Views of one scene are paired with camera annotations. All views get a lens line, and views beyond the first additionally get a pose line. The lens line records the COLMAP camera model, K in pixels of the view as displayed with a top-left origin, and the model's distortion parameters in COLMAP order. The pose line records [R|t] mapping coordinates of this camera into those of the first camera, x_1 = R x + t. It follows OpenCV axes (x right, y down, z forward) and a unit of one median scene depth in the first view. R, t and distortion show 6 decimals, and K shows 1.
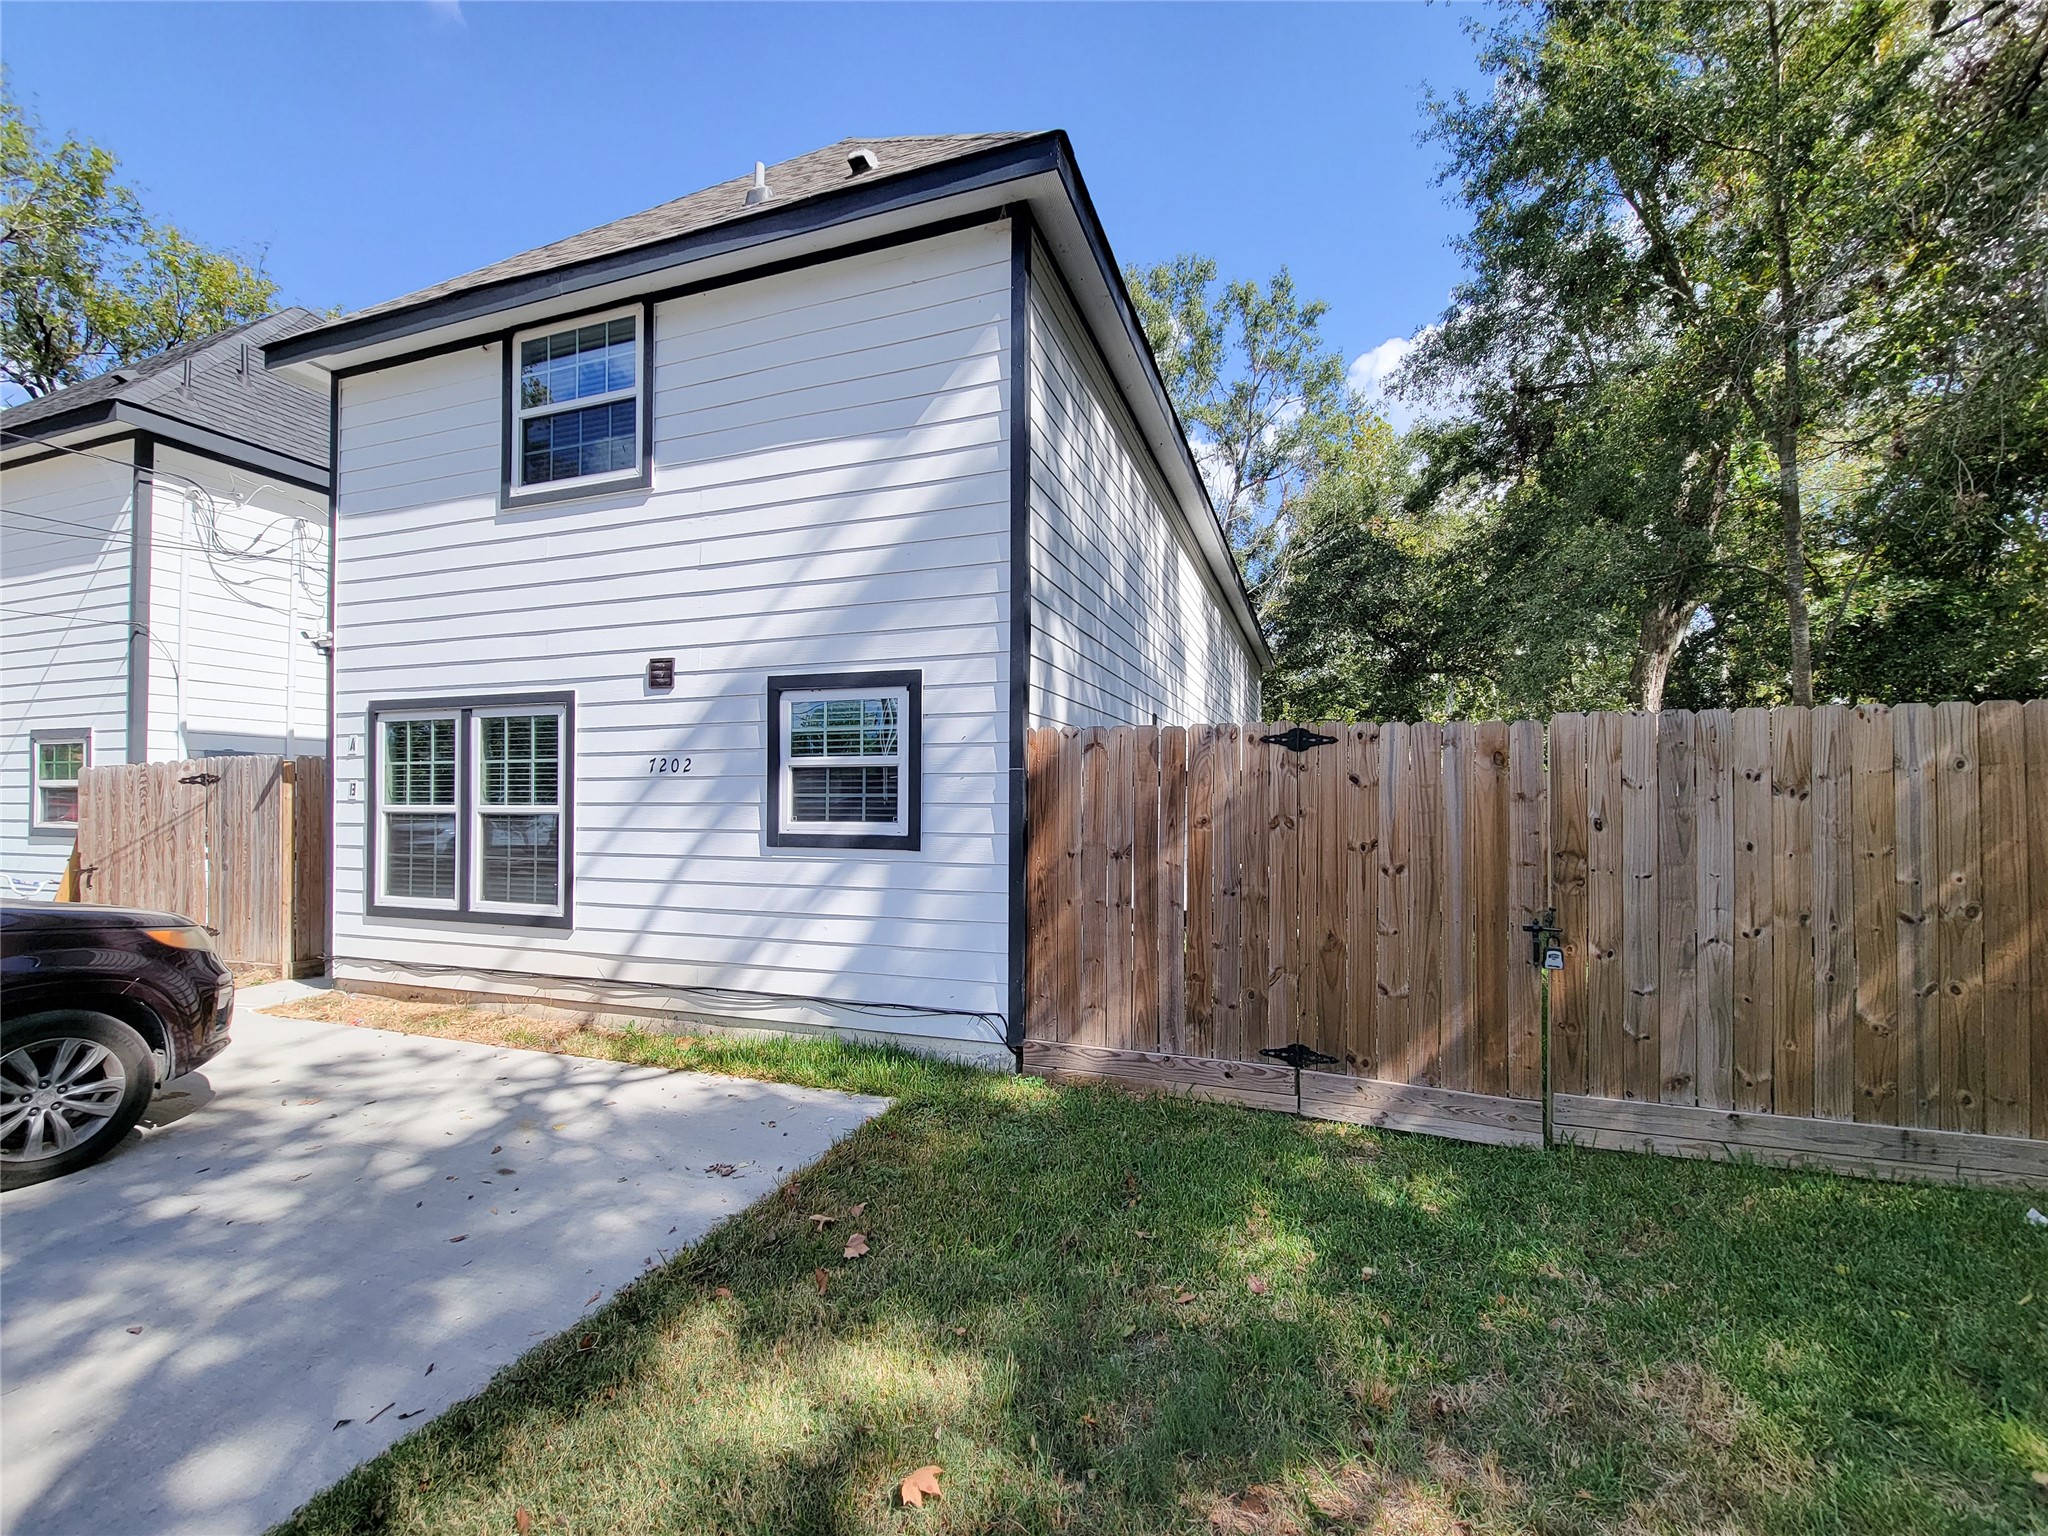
lens RADIAL K [[847.1, 0, 1041.4], [0, 847.1, 790.3], [0, 0, 1]] dist [0.007440, -0.004179]
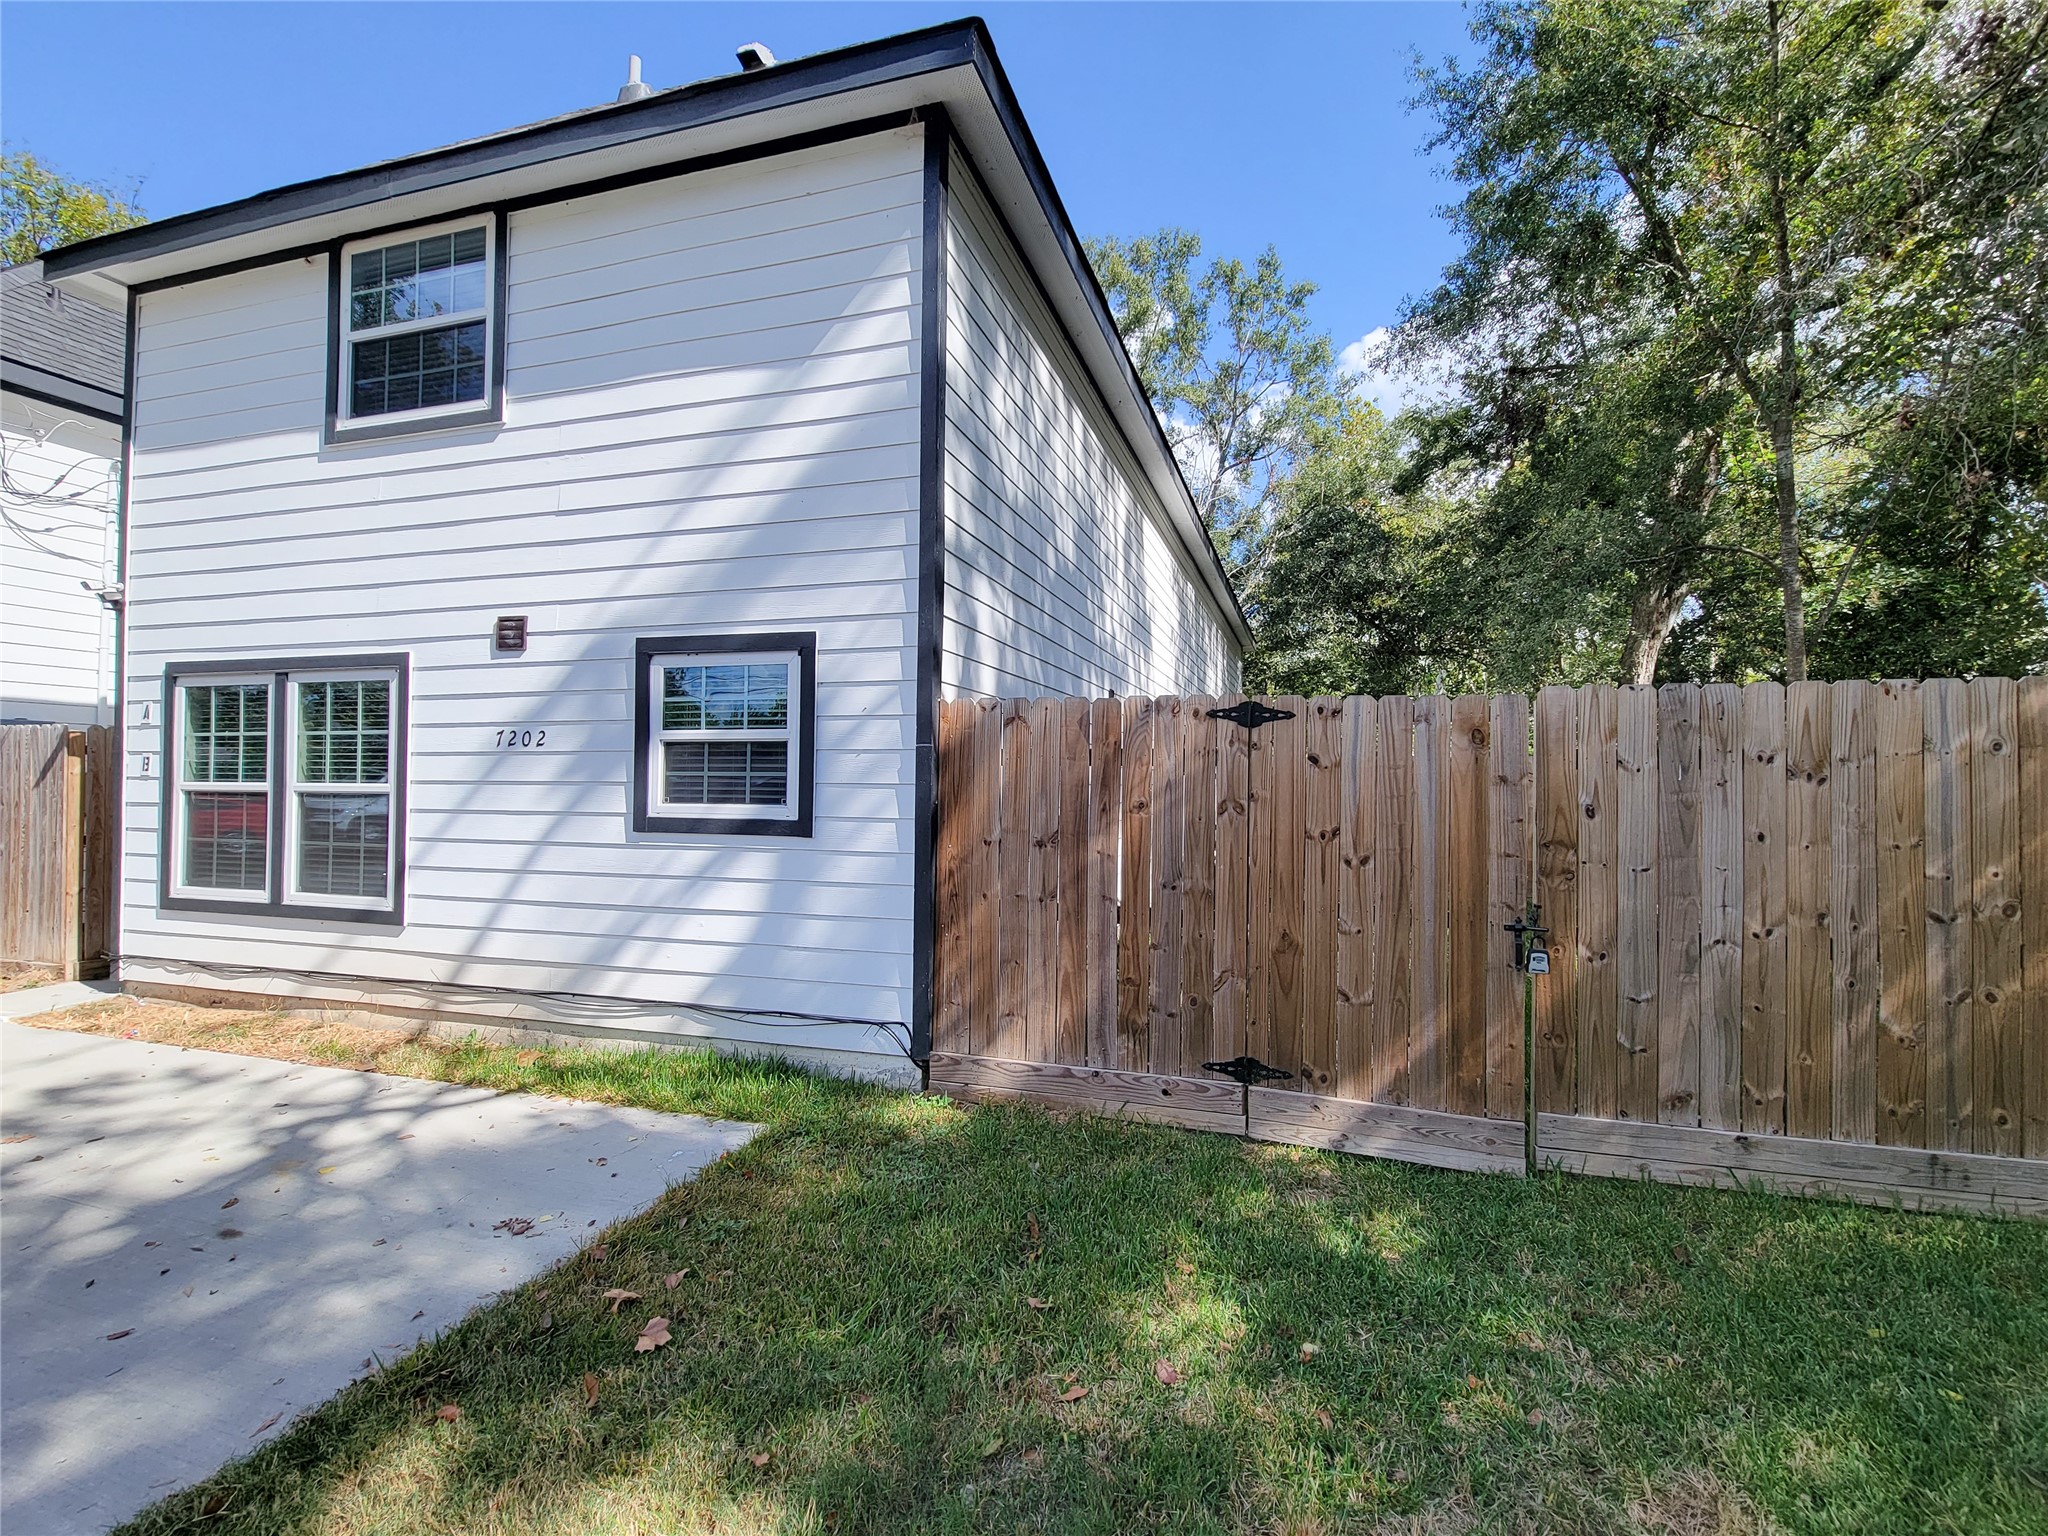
lens RADIAL K [[847.1, 0, 1008.9], [0, 847.1, 774.9], [0, 0, 1]] dist [0.007440, -0.004179]
pose [[0.999828, 0.004837, -0.017893, 0.077723], [-0.004778, 0.999983, 0.003351, 0.002647], [0.017909, -0.003265, 0.999834, 0.124338]]
